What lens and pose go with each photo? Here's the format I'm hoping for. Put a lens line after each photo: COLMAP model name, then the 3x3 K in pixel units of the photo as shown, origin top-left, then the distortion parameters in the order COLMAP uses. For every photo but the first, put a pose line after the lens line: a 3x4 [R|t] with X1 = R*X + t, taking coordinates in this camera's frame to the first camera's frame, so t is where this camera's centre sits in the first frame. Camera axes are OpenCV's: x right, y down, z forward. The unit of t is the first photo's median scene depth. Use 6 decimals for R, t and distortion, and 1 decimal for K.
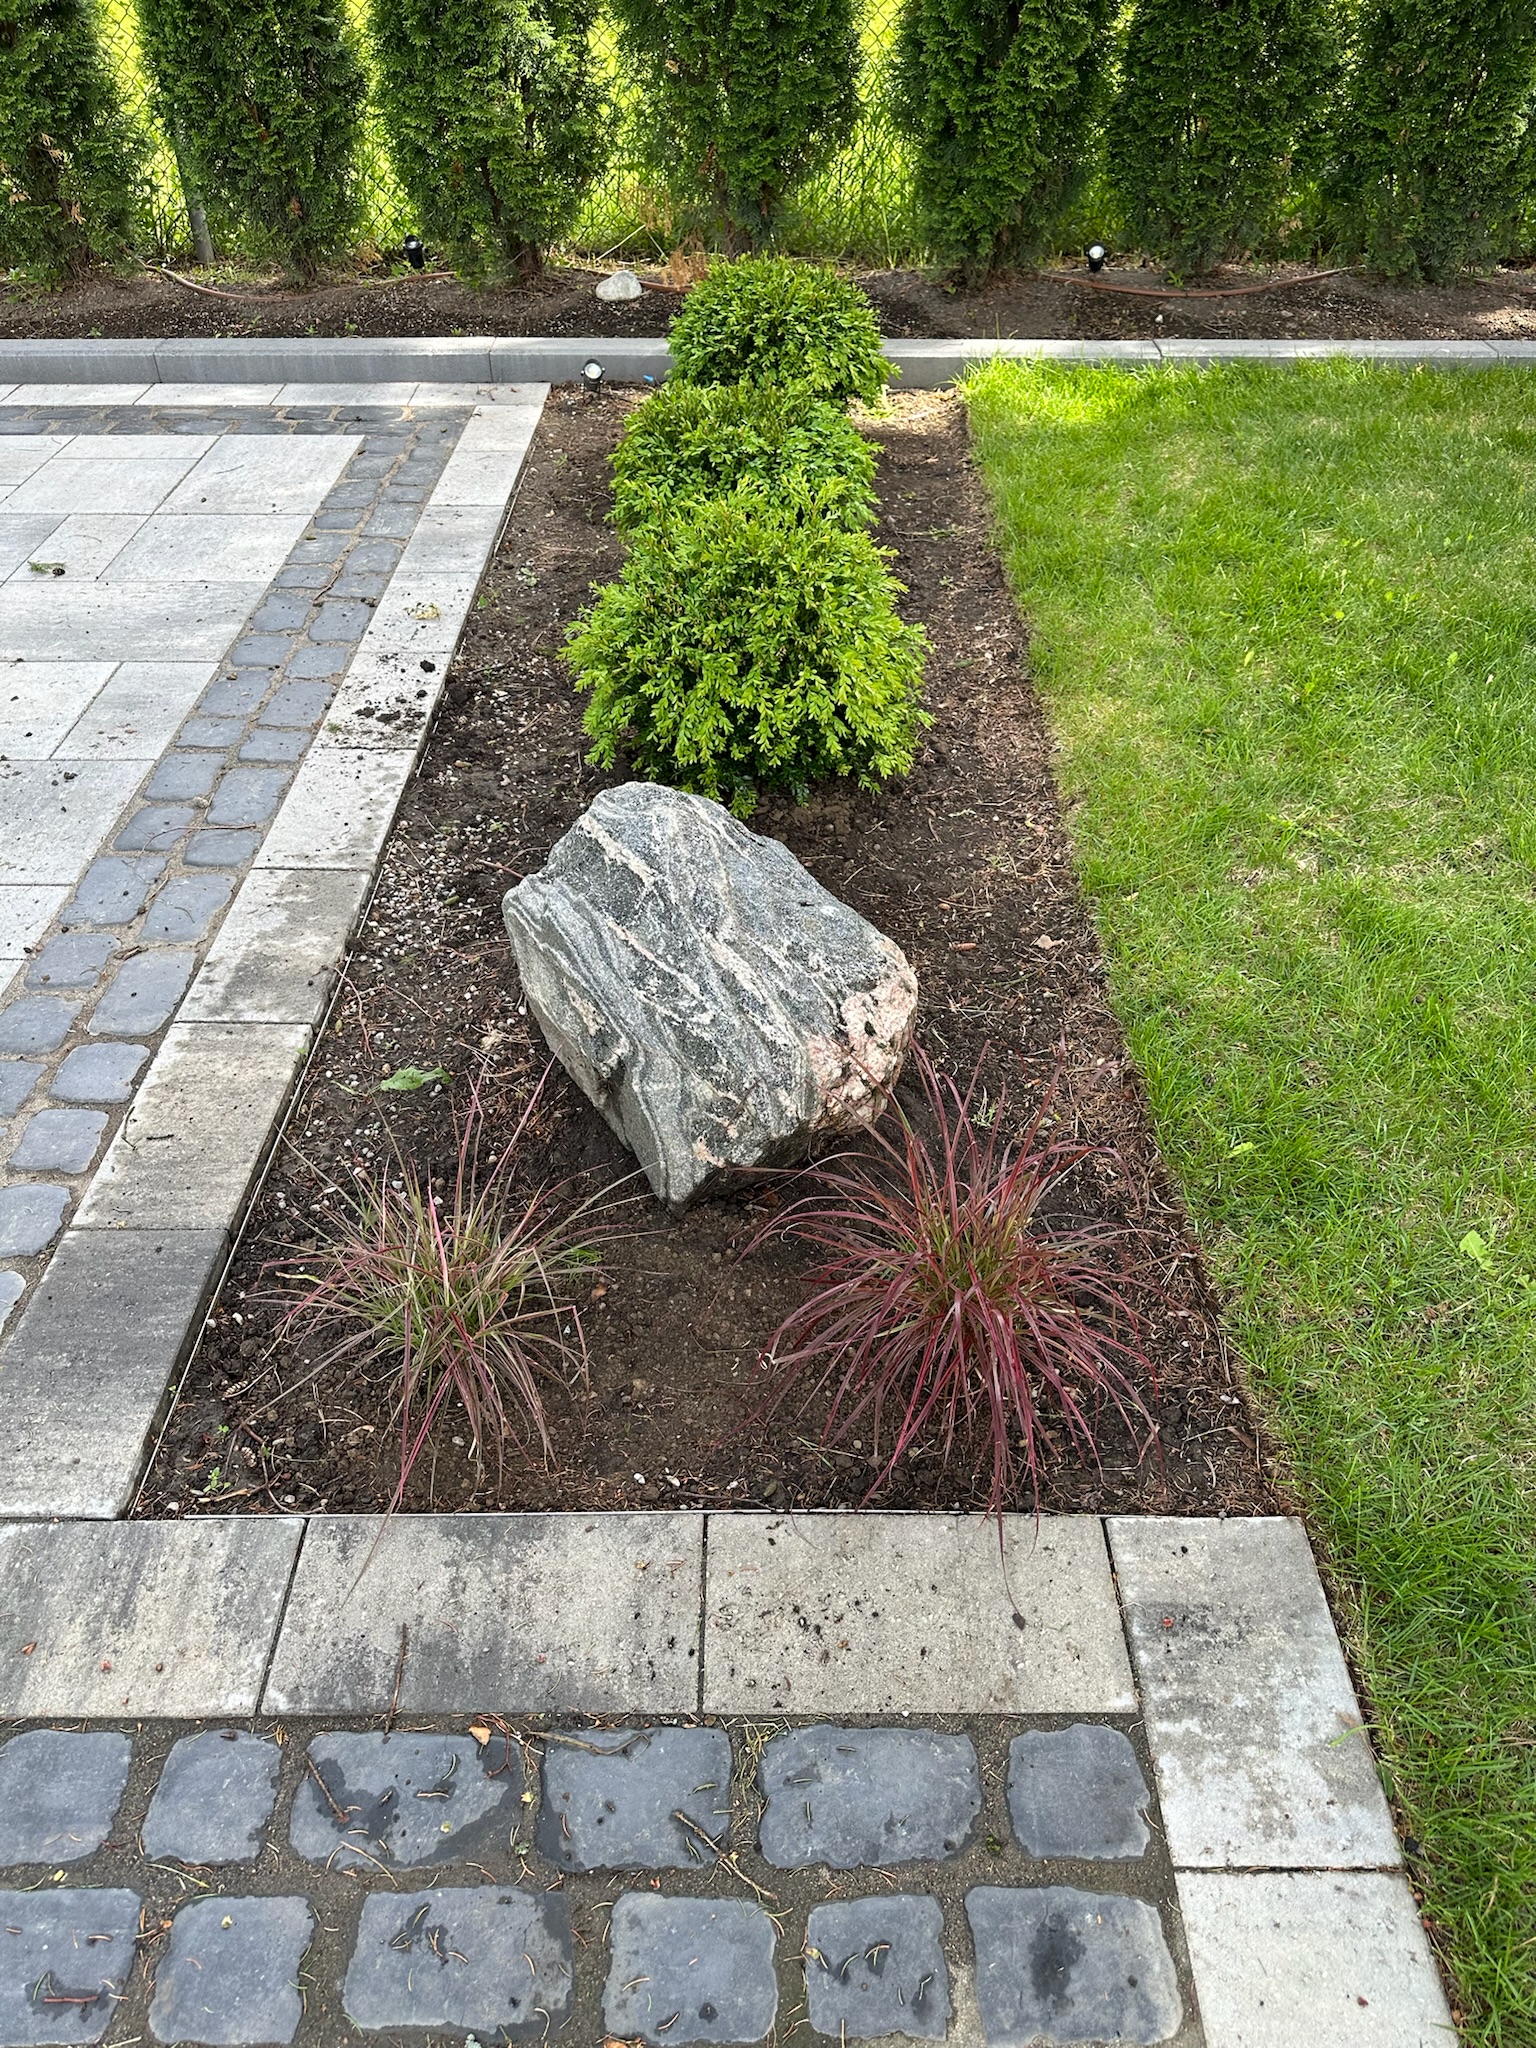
lens RADIAL K [[1416.7, 0, 768.0], [0, 1416.7, 1024.0], [0, 0, 1]] dist [0.005463, 0.002056]
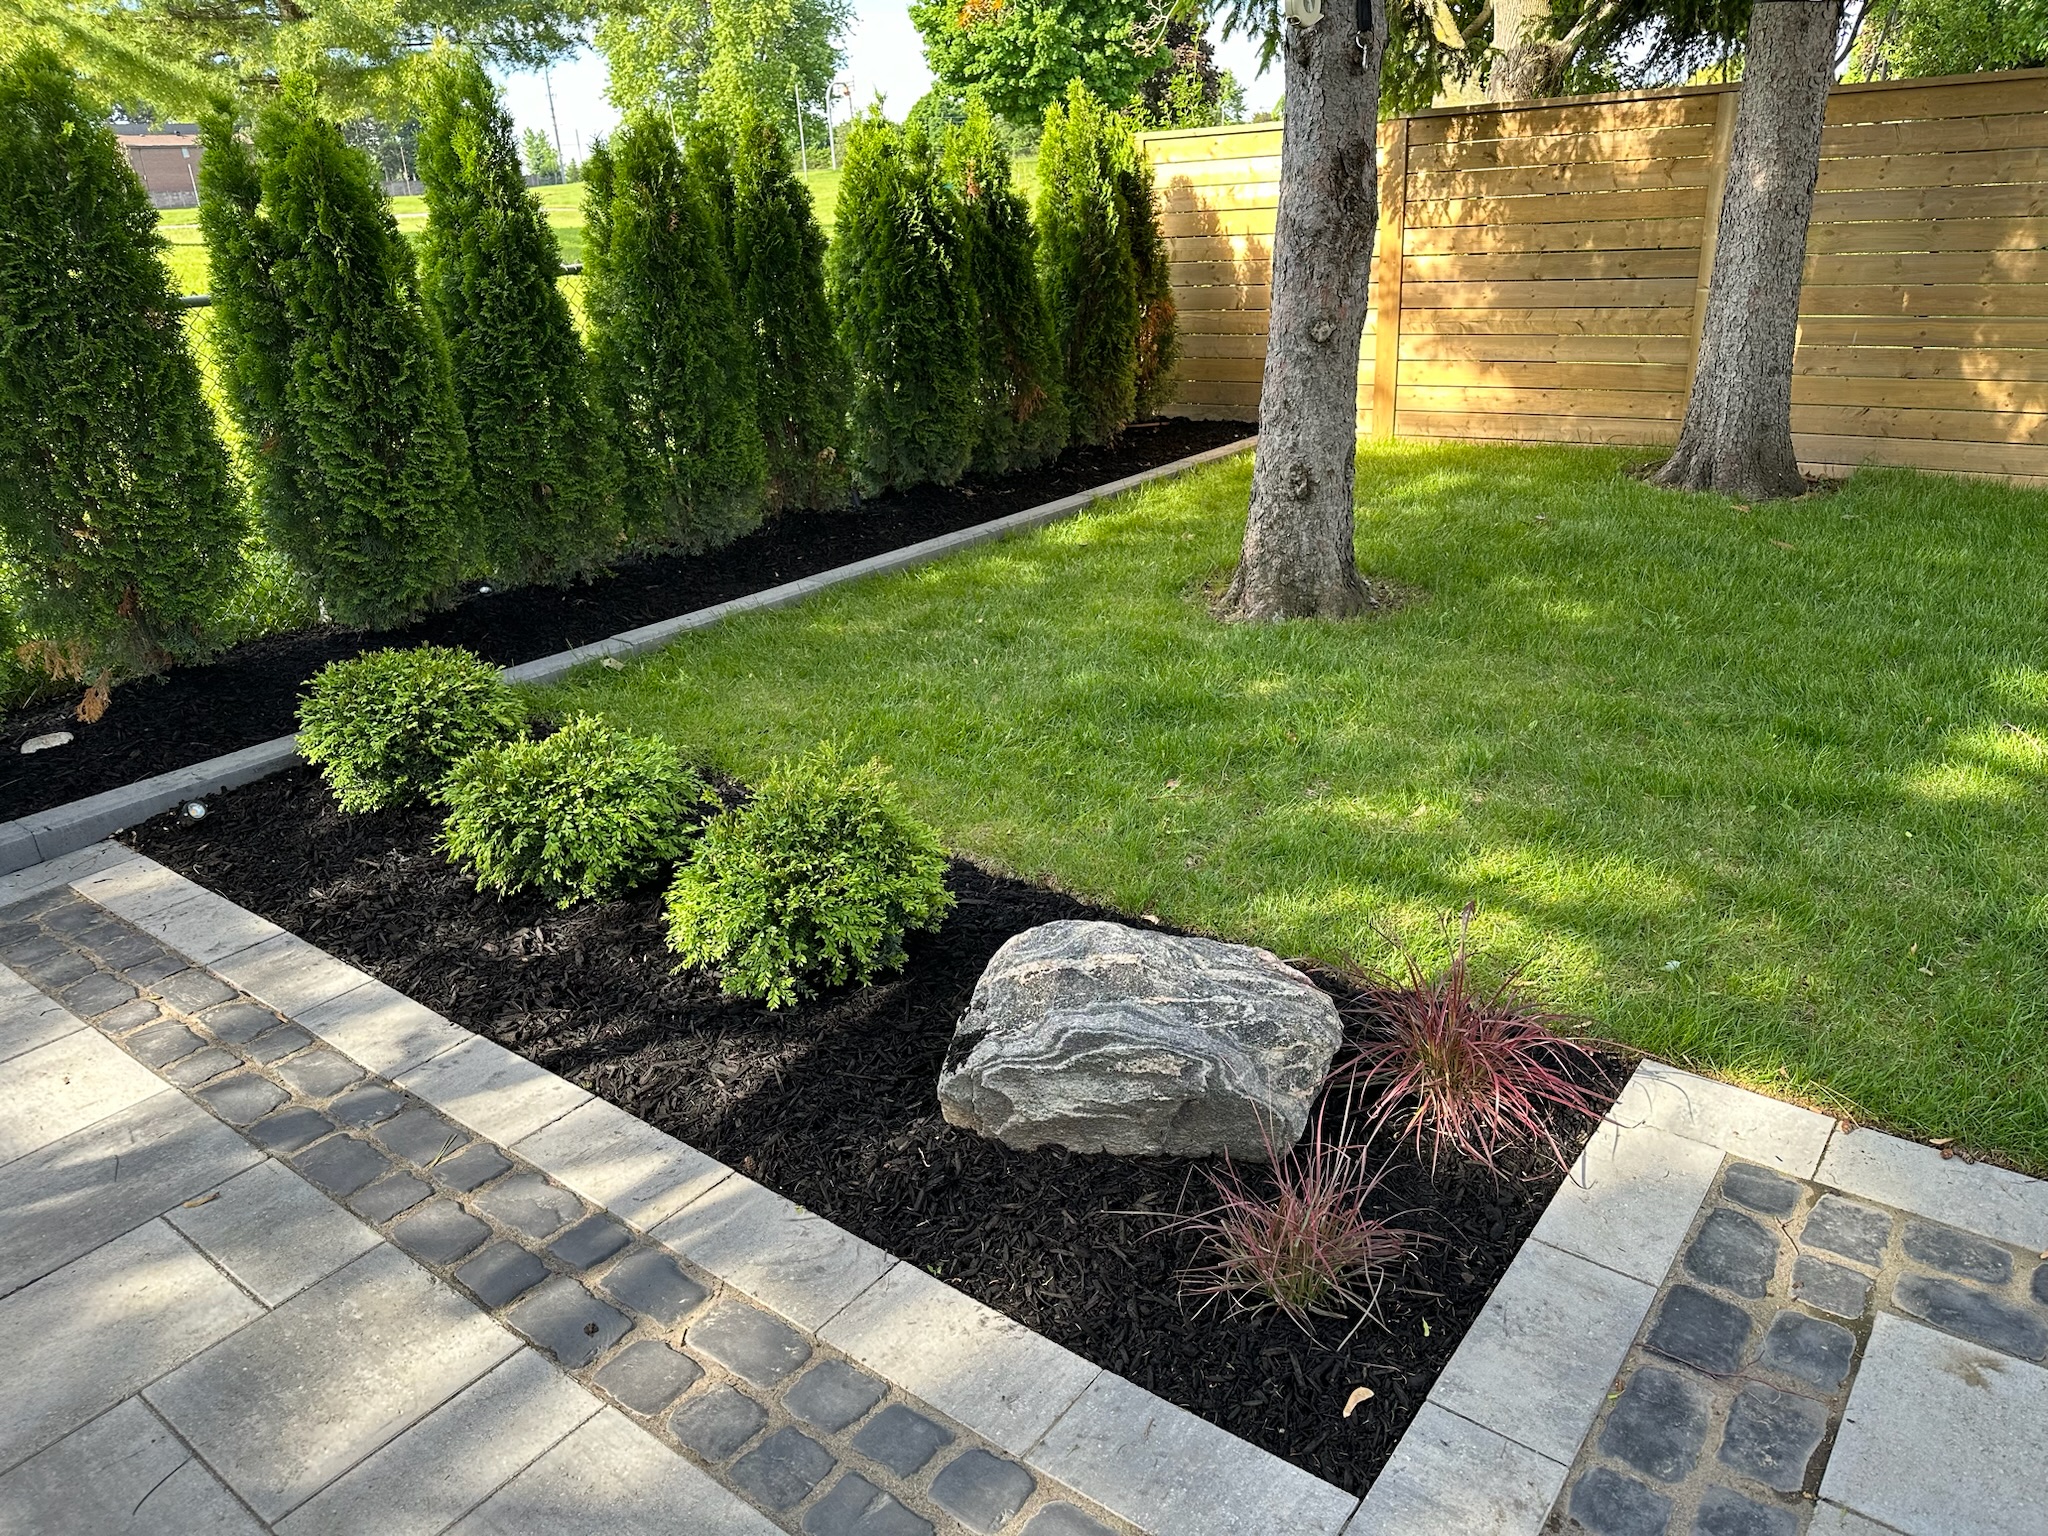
lens RADIAL K [[1437.9, 0, 1024.0], [0, 1437.9, 768.0], [0, 0, 1]] dist [-0.003115, -0.000864]
pose [[0.622192, -0.325173, 0.712137, -1.124374], [0.546552, 0.831700, -0.097753, -0.188005], [-0.560498, 0.450041, 0.695201, 0.000756]]
